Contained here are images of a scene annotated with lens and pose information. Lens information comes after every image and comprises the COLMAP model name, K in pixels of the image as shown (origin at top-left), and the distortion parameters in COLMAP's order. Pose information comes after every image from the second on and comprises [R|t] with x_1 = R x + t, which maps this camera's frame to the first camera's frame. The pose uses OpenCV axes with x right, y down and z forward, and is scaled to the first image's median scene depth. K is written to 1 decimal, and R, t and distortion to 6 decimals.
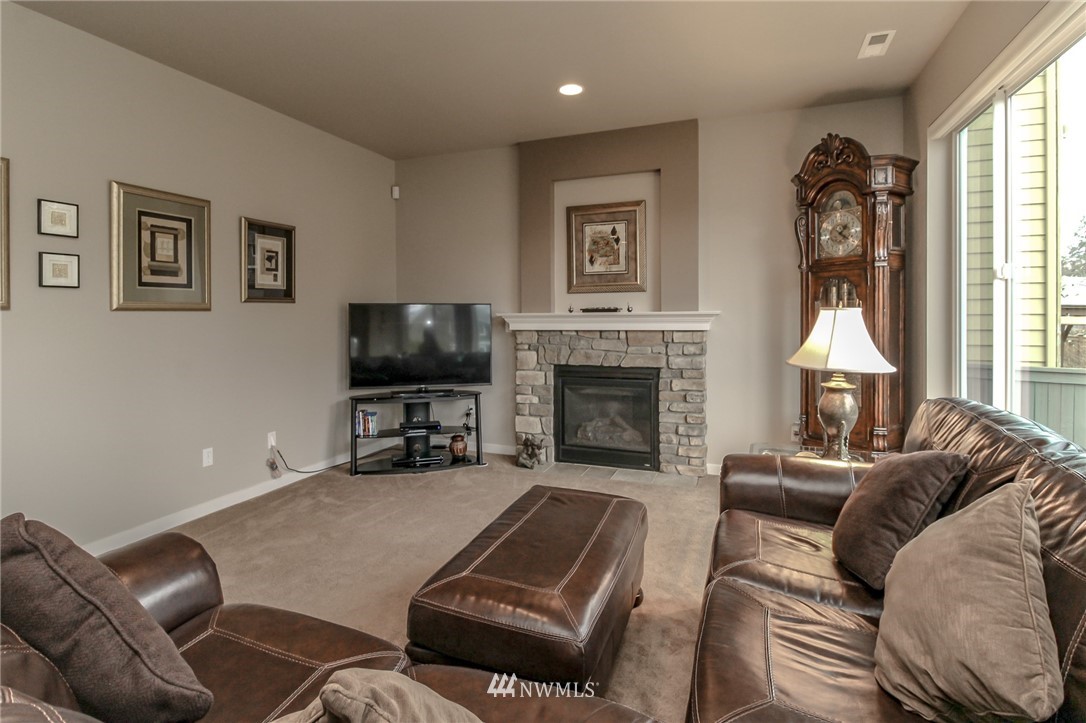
lens RADIAL K [[528.9, 0, 544.3], [0, 528.9, 318.6], [0, 0, 1]] dist [0.000758, -0.005979]
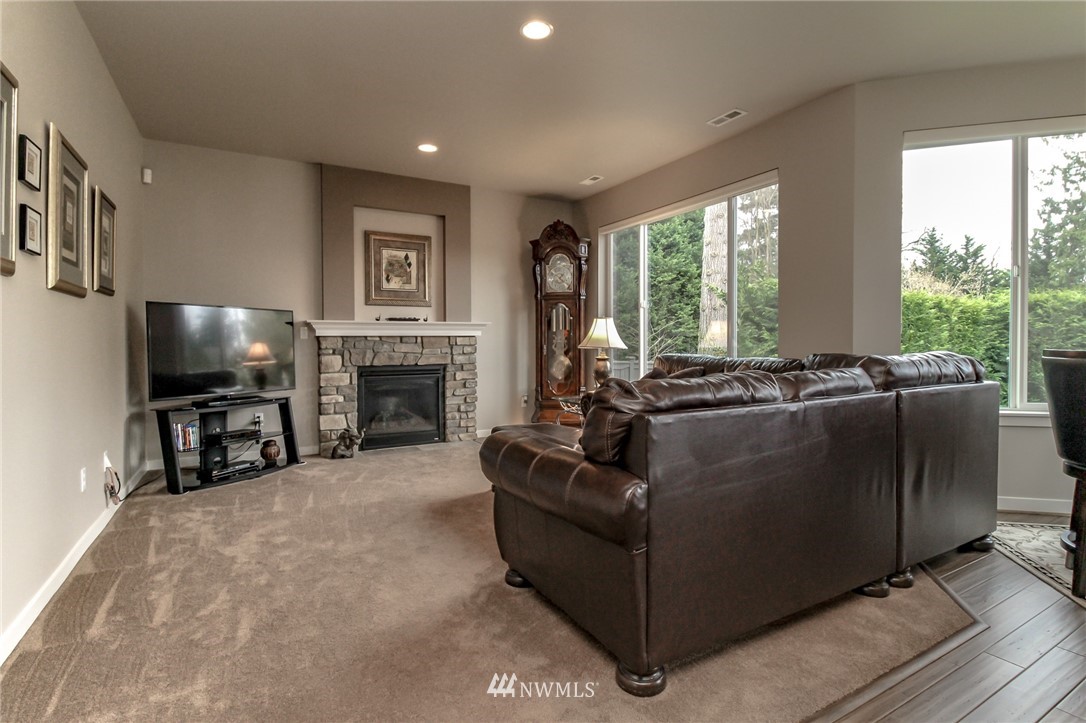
lens RADIAL K [[528.9, 0, 547.6], [0, 528.9, 347.8], [0, 0, 1]] dist [0.000758, -0.005979]
pose [[0.631853, -0.004538, 0.775075, -0.635756], [0.007465, 0.999972, -0.000231, 0.052163], [-0.775052, 0.005932, 0.631869, -0.045295]]
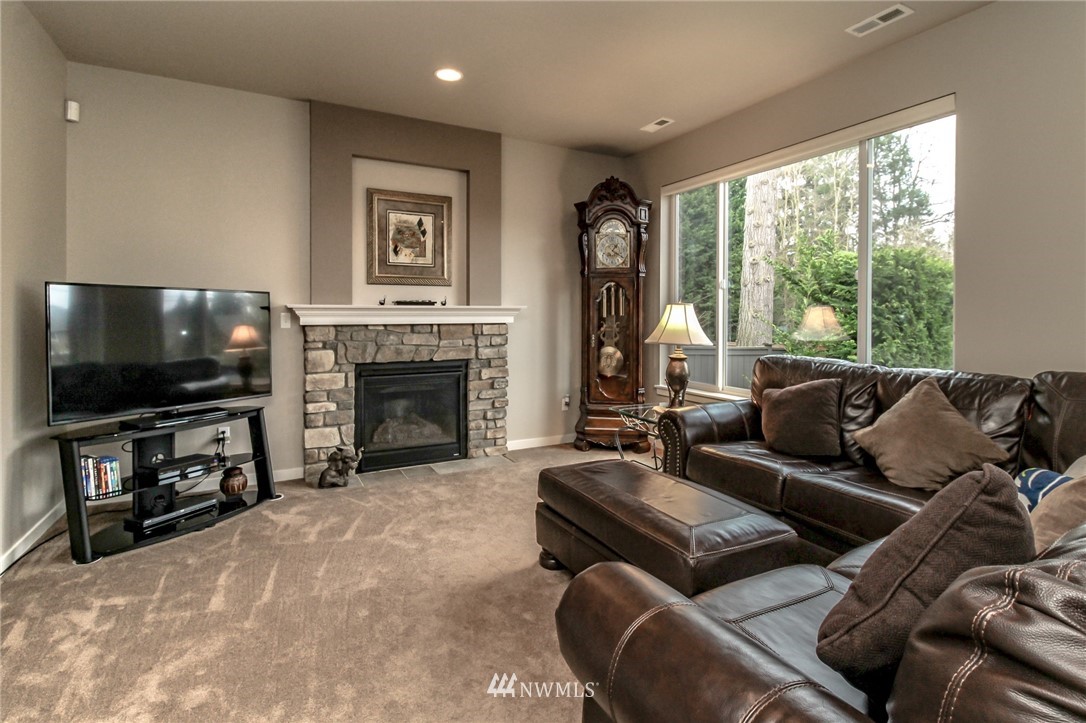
lens RADIAL K [[528.9, 0, 551.8], [0, 528.9, 315.3], [0, 0, 1]] dist [0.000758, -0.005979]
pose [[0.649180, 0.005037, 0.760618, -0.459822], [0.000618, 0.999974, -0.007150, 0.012934], [-0.760634, 0.005112, 0.649160, 0.184885]]
